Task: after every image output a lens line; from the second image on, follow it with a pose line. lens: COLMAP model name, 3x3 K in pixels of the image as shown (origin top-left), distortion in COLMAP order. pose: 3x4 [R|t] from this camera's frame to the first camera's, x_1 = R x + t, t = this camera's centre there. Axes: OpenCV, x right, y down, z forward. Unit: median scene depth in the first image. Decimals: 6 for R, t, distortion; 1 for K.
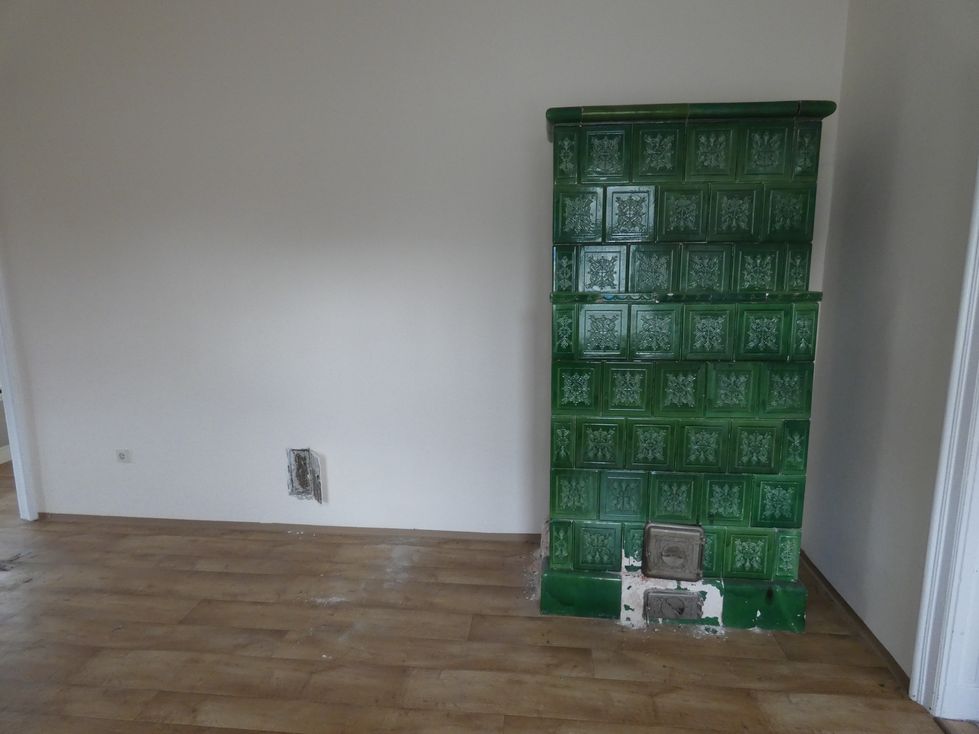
lens RADIAL K [[589.4, 0, 489.8], [0, 589.4, 360.9], [0, 0, 1]] dist [0.000892, -0.001265]
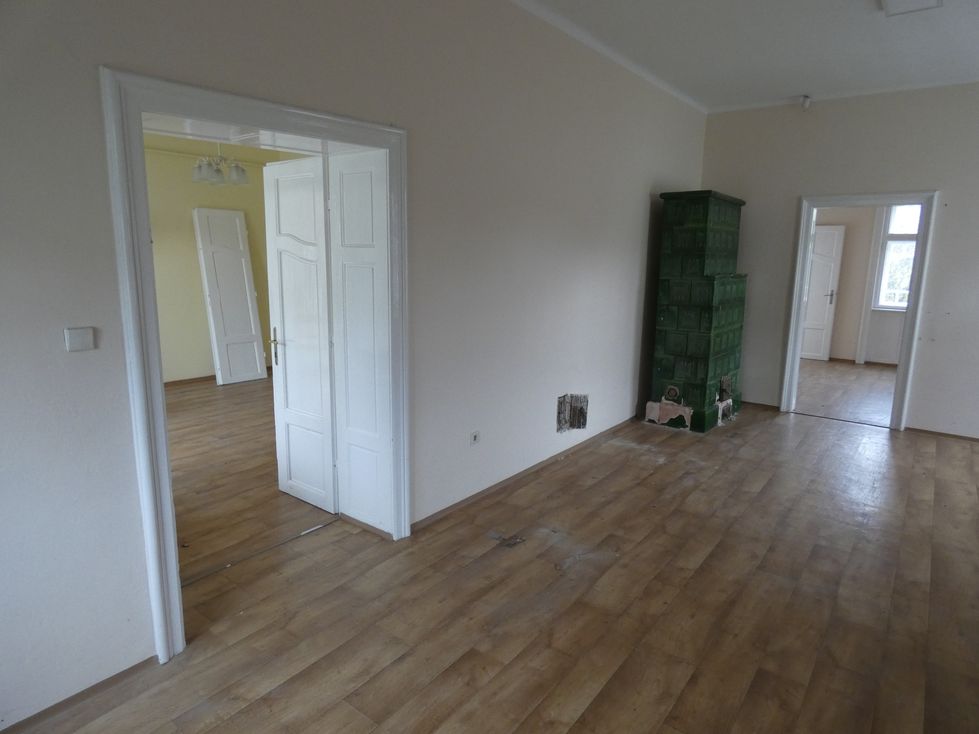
lens RADIAL K [[589.4, 0, 489.8], [0, 589.4, 360.9], [0, 0, 1]] dist [0.000892, -0.001265]
pose [[0.524978, -0.138431, 0.839783, -1.538592], [0.132858, 0.987918, 0.079795, -0.063425], [-0.840683, 0.069681, 0.537026, 0.390511]]
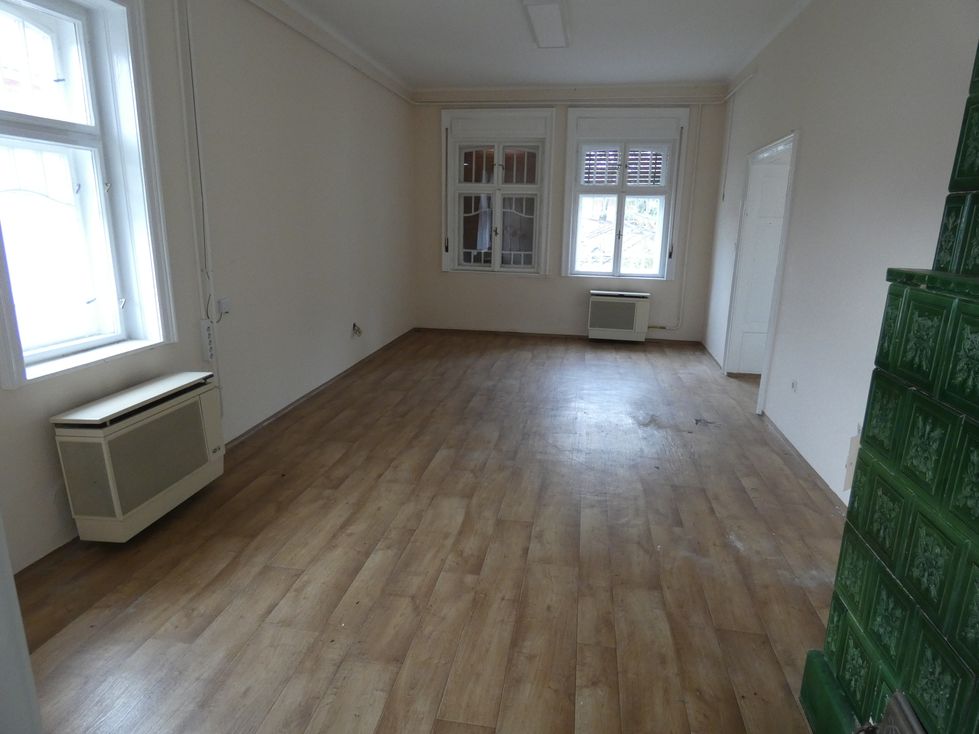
lens RADIAL K [[589.4, 0, 489.8], [0, 589.4, 360.9], [0, 0, 1]] dist [0.000892, -0.001265]
pose [[-0.066642, 0.242866, -0.967768, 1.462525], [-0.190362, 0.949014, 0.251268, -0.182146], [0.979449, 0.200972, -0.017012, 1.065666]]
